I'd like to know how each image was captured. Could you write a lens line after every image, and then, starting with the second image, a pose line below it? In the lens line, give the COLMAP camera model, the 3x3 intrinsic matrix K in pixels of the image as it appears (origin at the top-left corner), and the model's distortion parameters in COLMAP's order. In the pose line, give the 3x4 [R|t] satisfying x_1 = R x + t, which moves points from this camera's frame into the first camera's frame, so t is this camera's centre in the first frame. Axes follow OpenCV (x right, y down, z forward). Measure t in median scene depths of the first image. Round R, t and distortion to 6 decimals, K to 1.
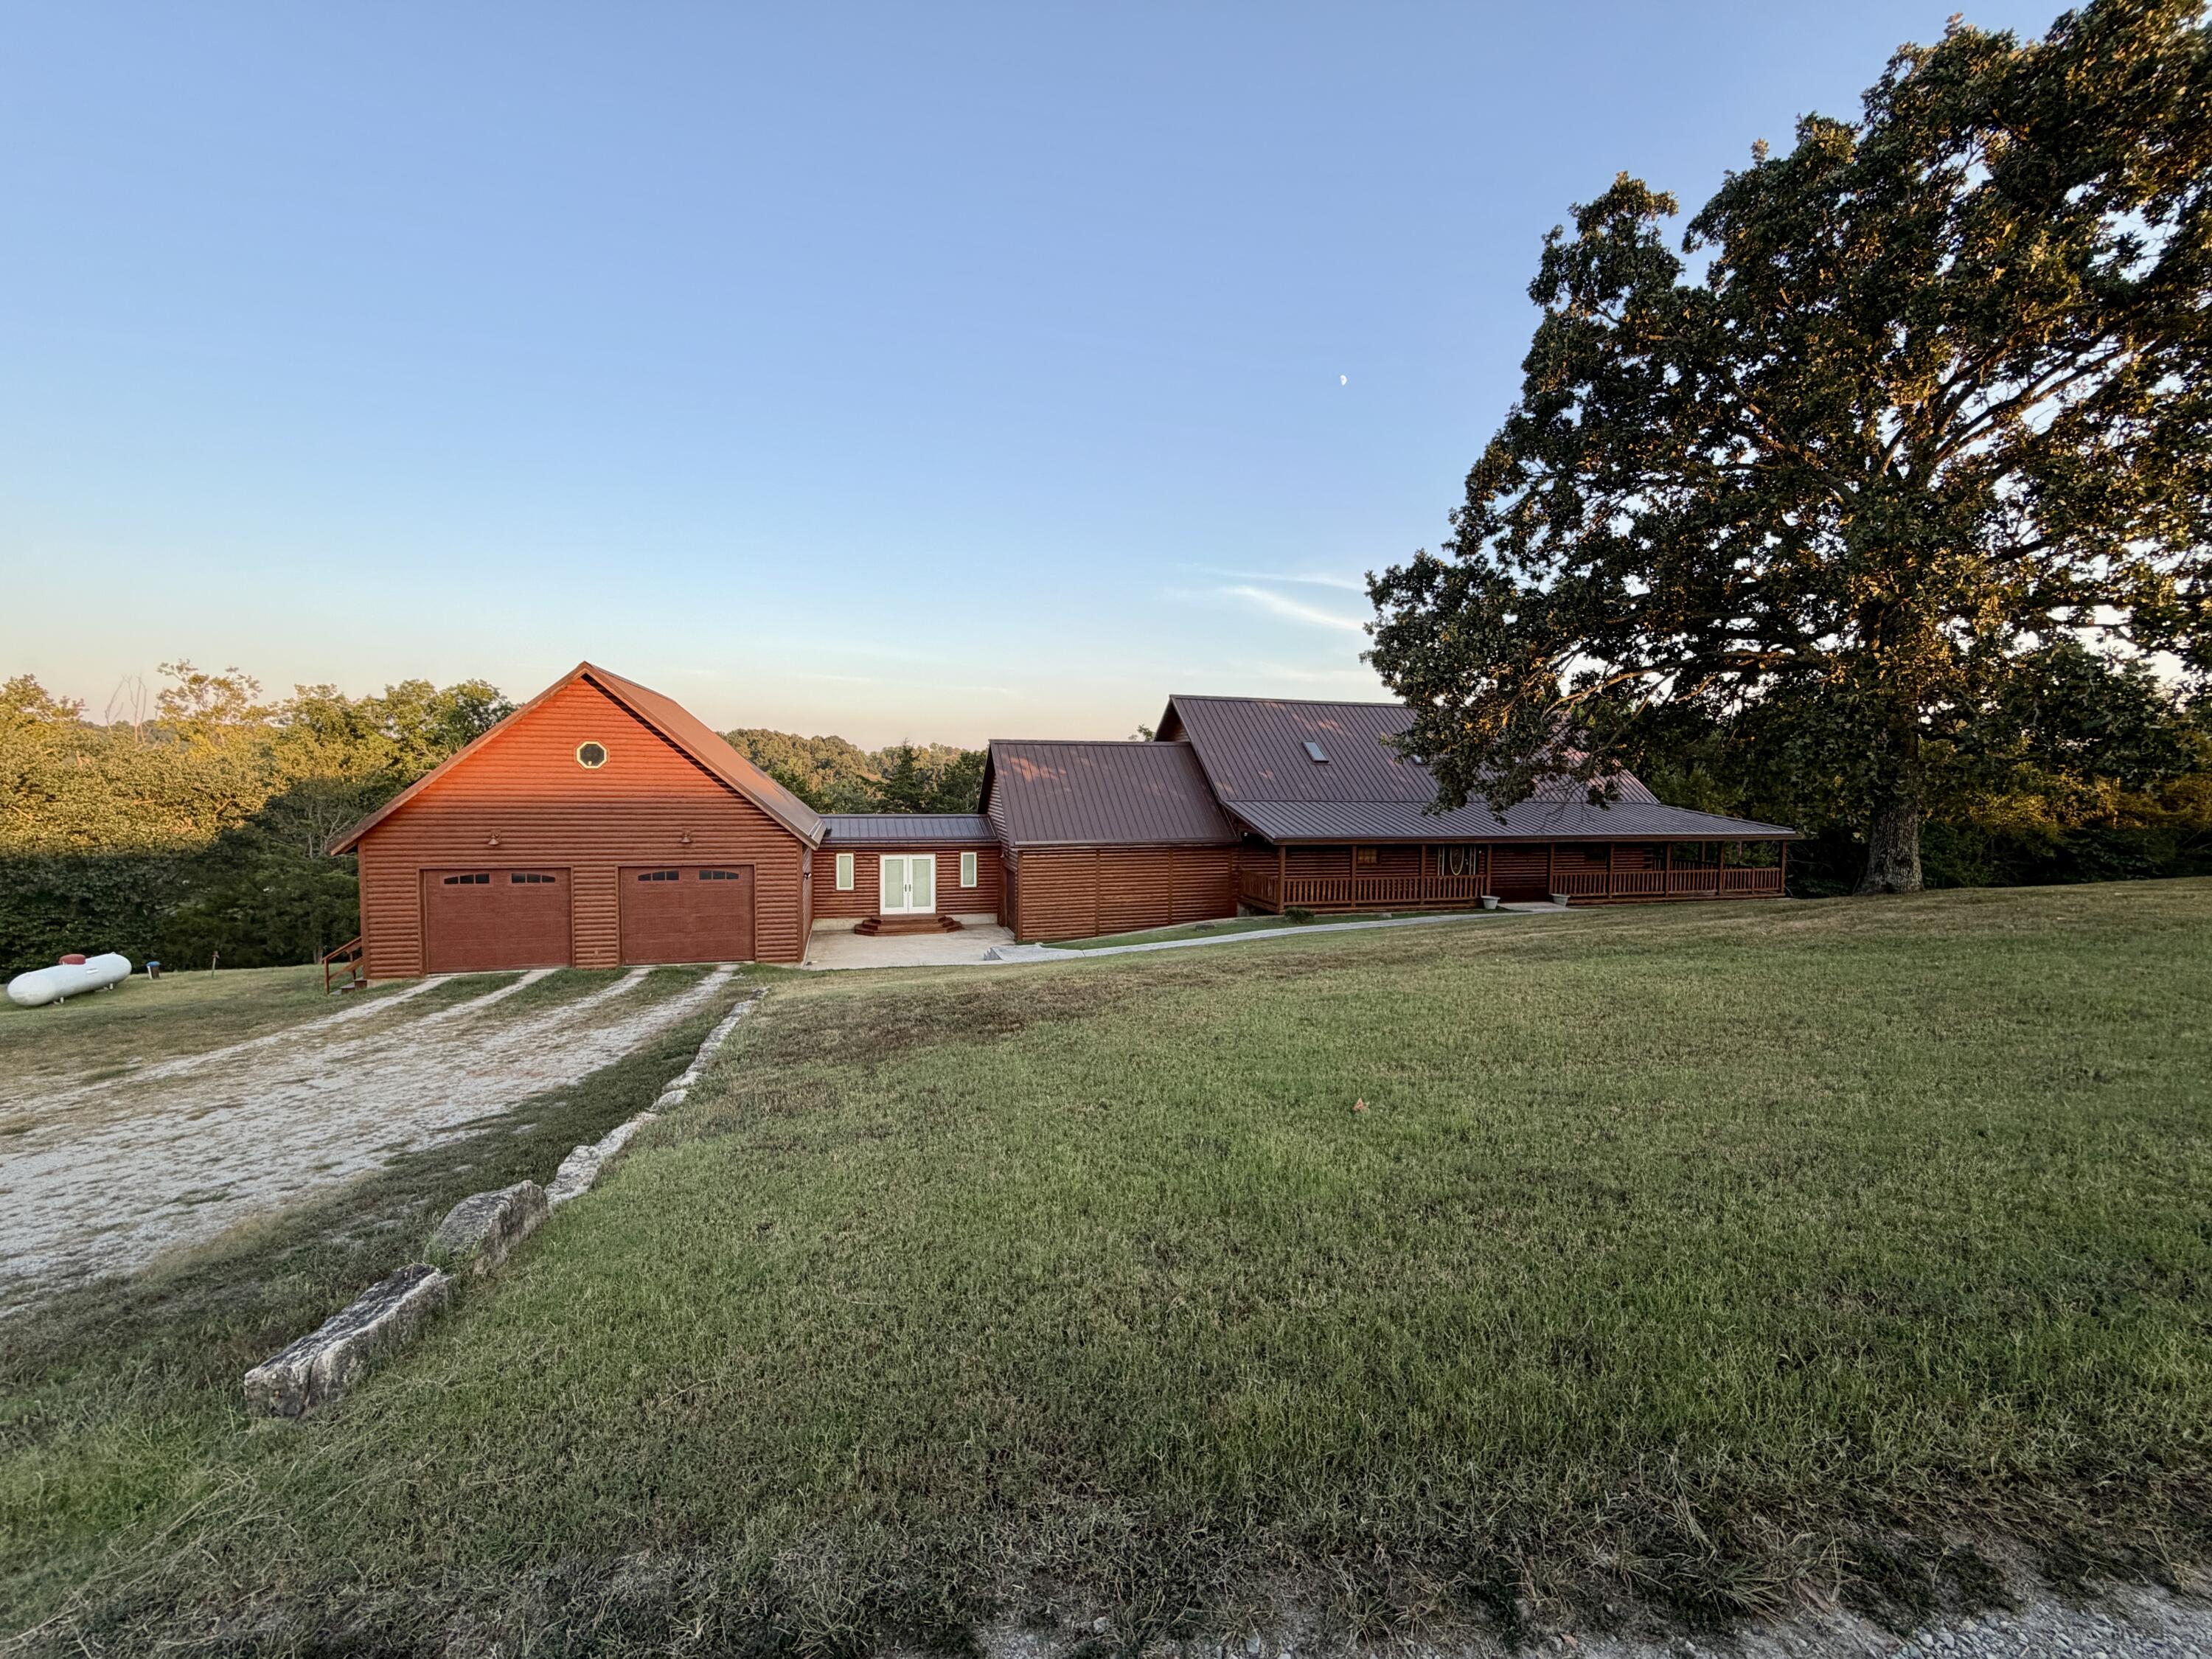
lens RADIAL K [[885.4, 0, 1102.7], [0, 885.4, 828.5], [0, 0, 1]] dist [-0.000455, 0.000143]
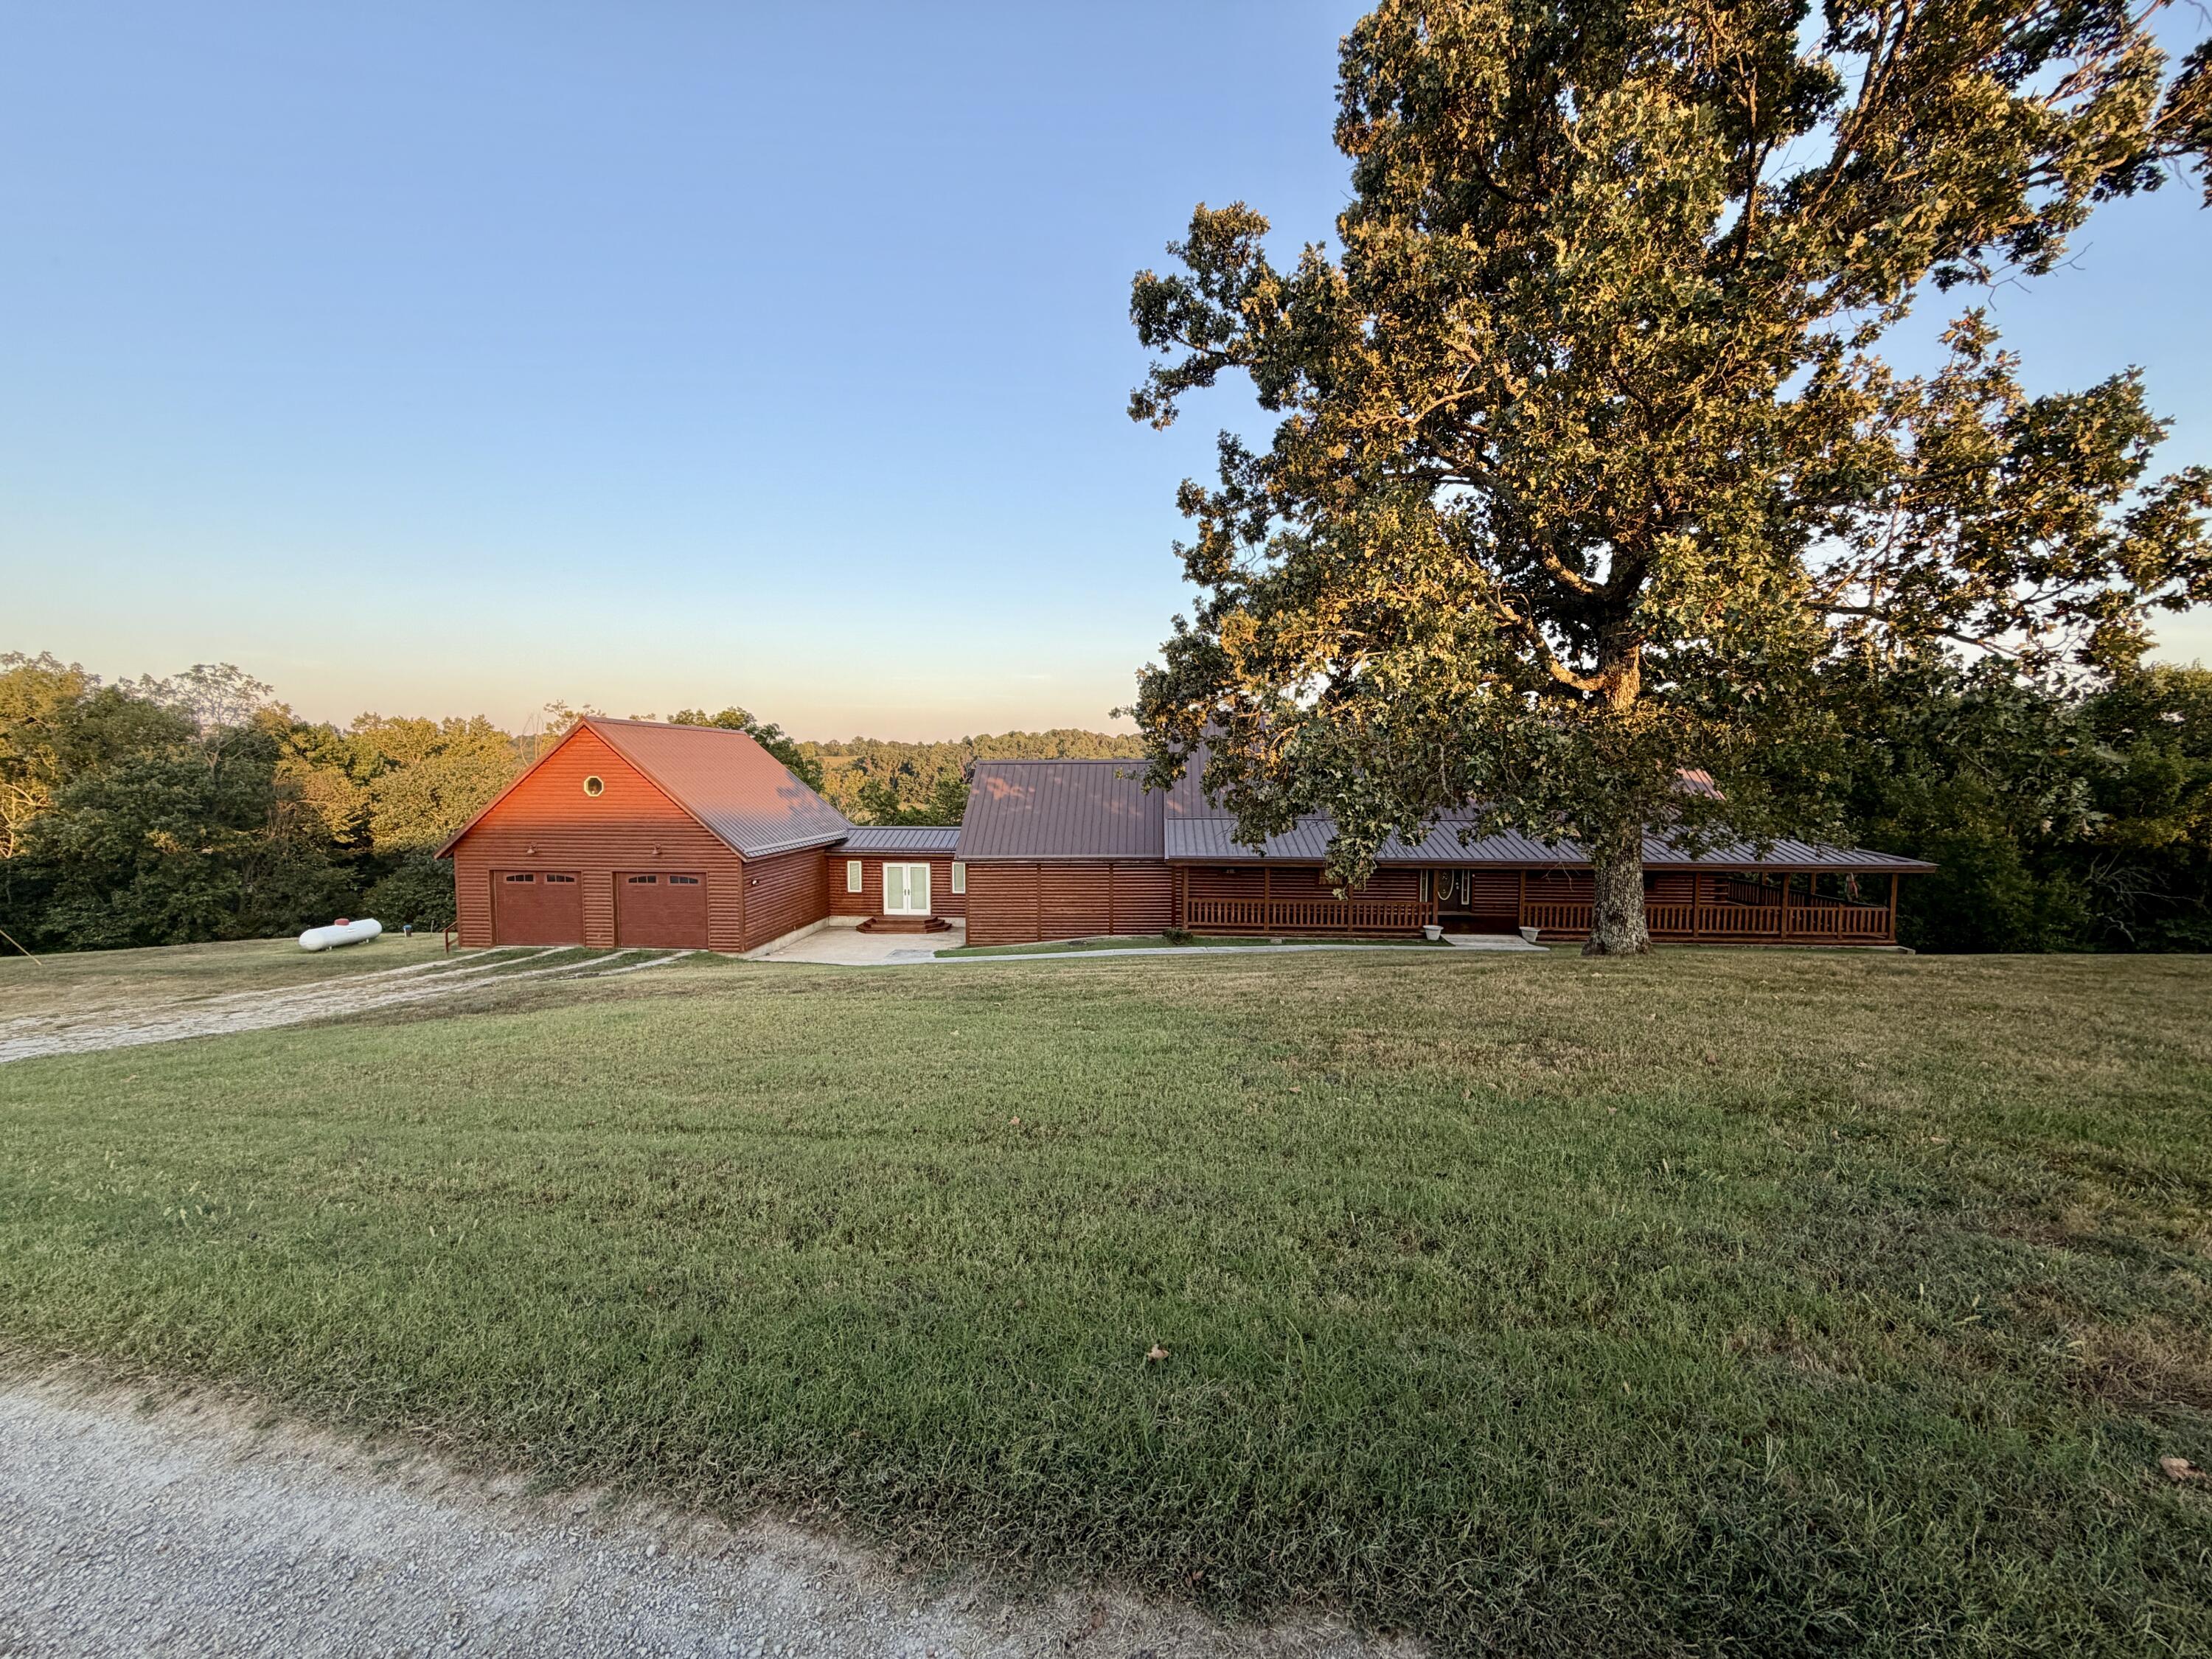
lens RADIAL K [[885.4, 0, 1102.7], [0, 885.4, 828.5], [0, 0, 1]] dist [-0.000455, 0.000143]
pose [[0.937920, 0.013289, -0.346598, 0.419050], [-0.010726, 0.999899, 0.009311, -0.028584], [0.346687, -0.005015, 0.937968, 0.020225]]
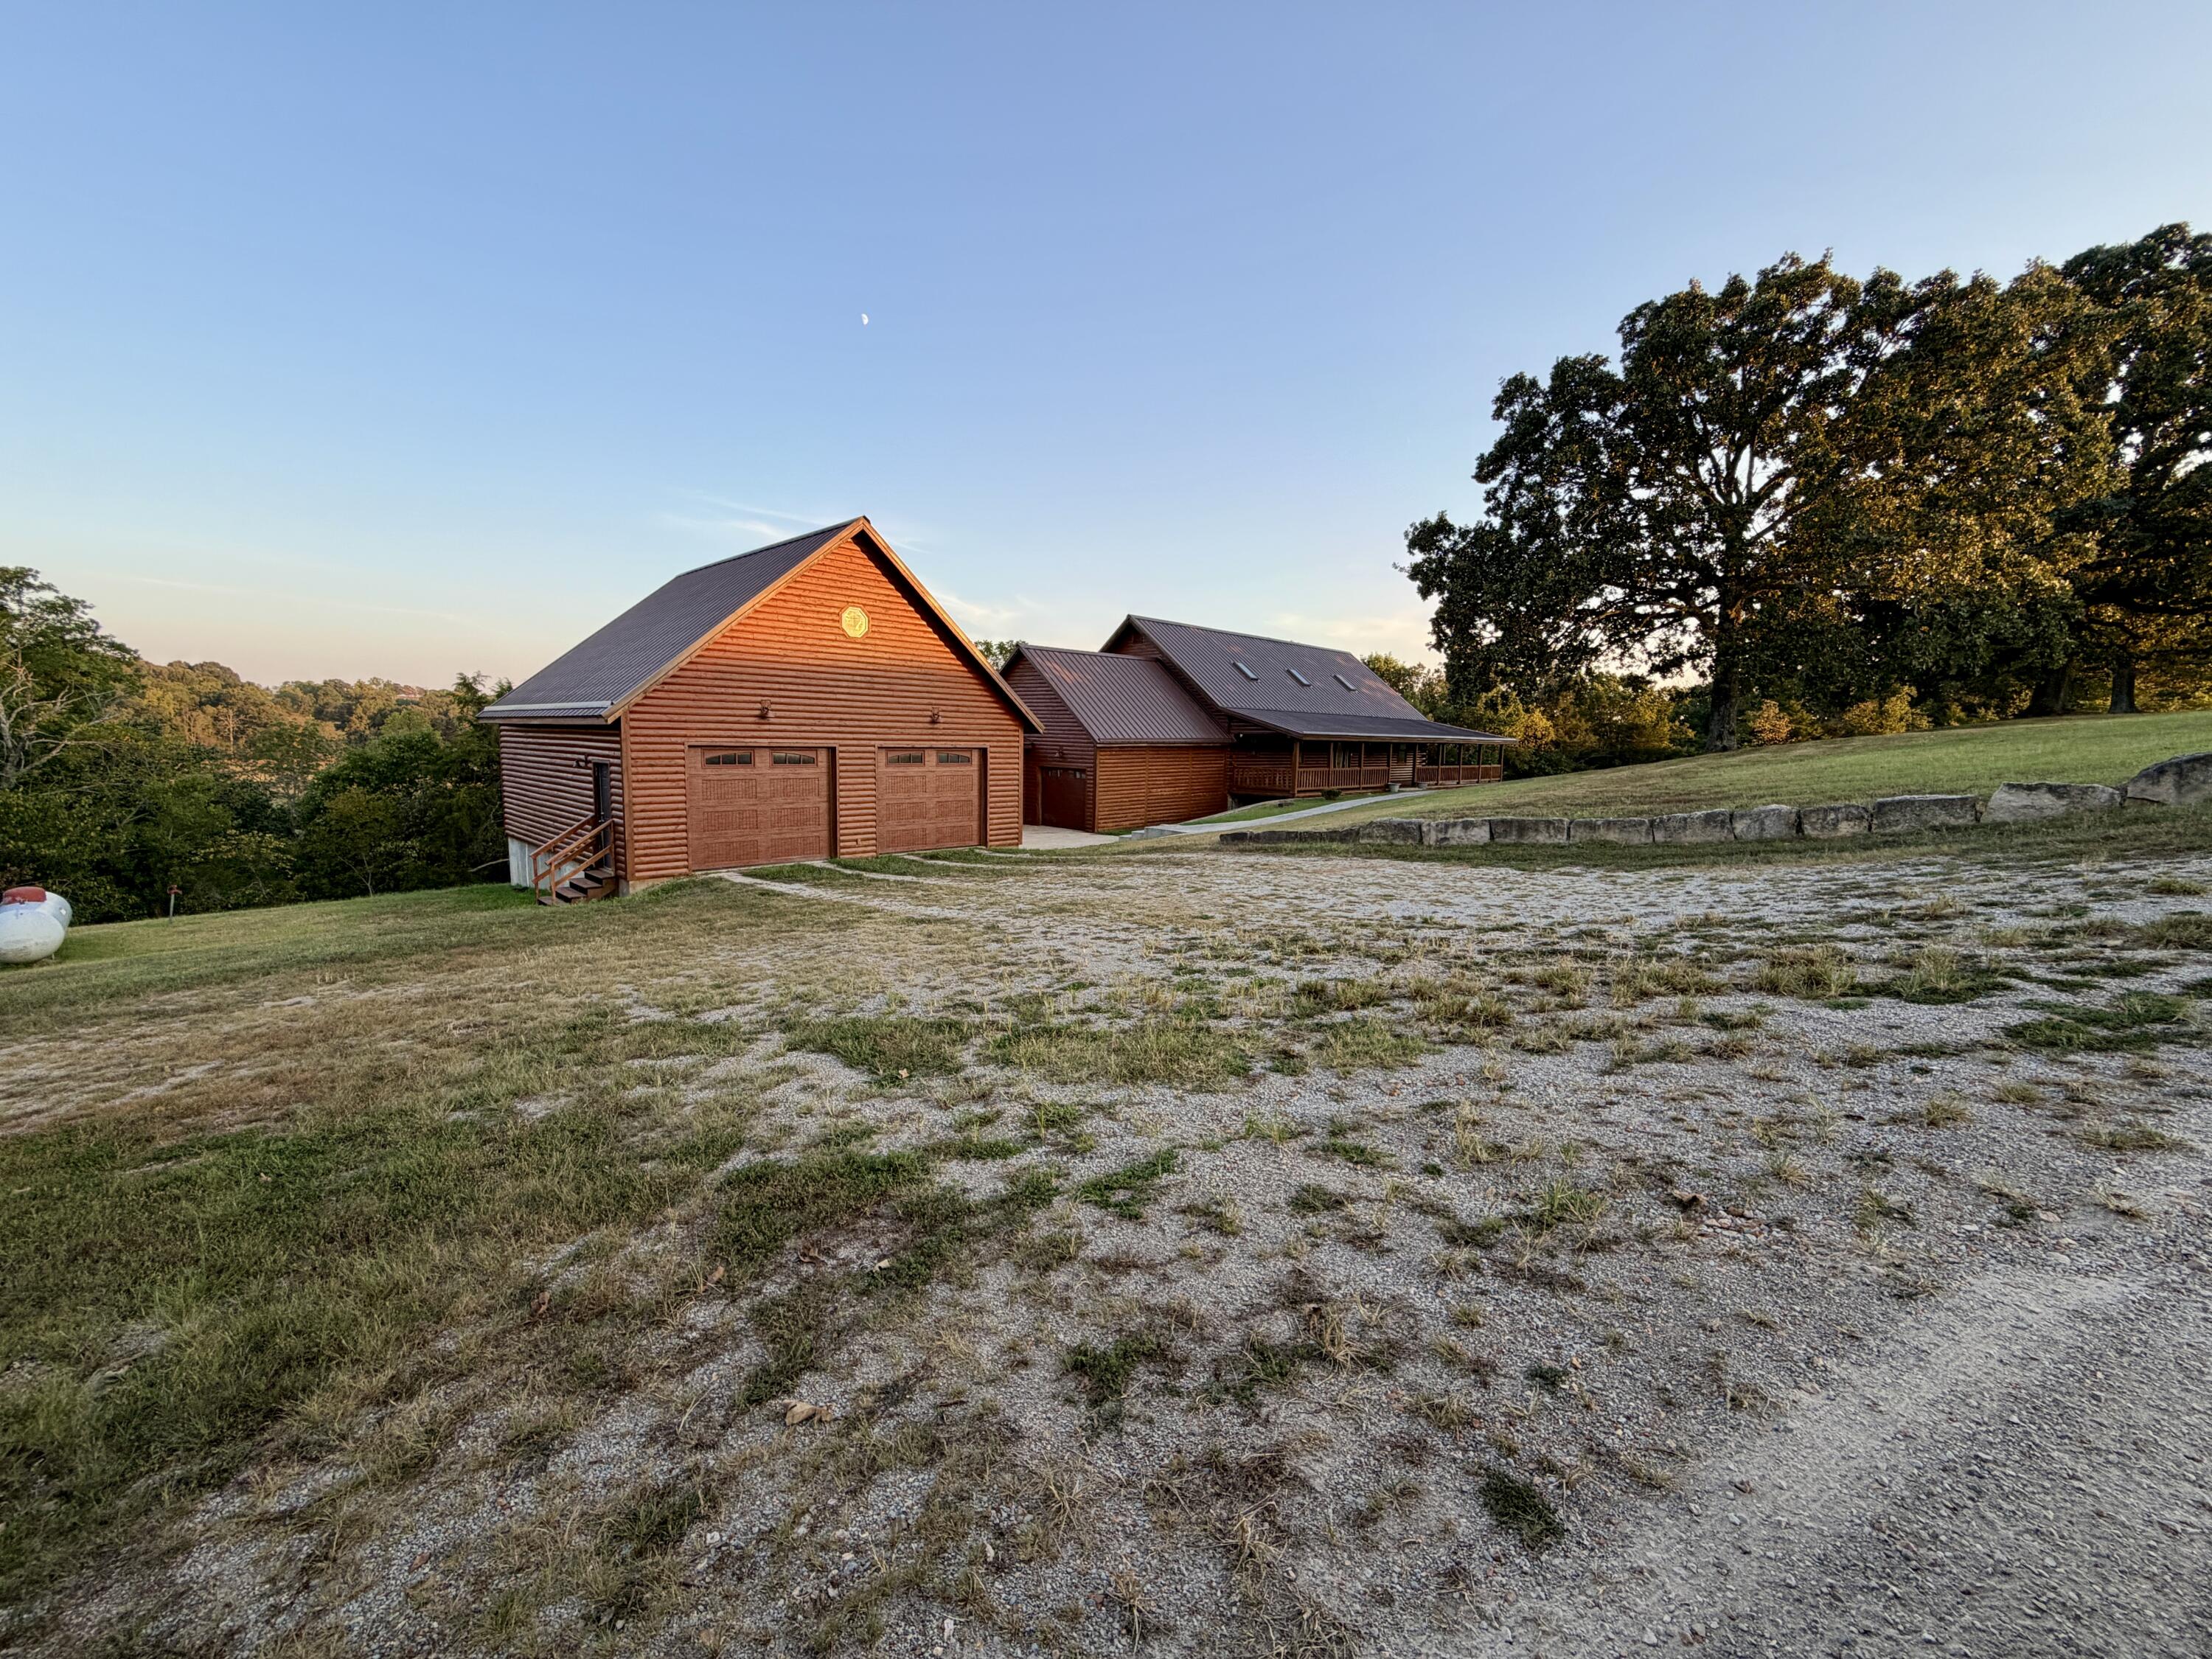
lens RADIAL K [[885.4, 0, 1102.7], [0, 885.4, 828.5], [0, 0, 1]] dist [-0.000455, 0.000143]
pose [[0.854993, -0.047306, 0.516478, -0.593019], [0.021705, 0.998223, 0.055501, 0.057957], [-0.518185, -0.036243, 0.854500, 0.087494]]
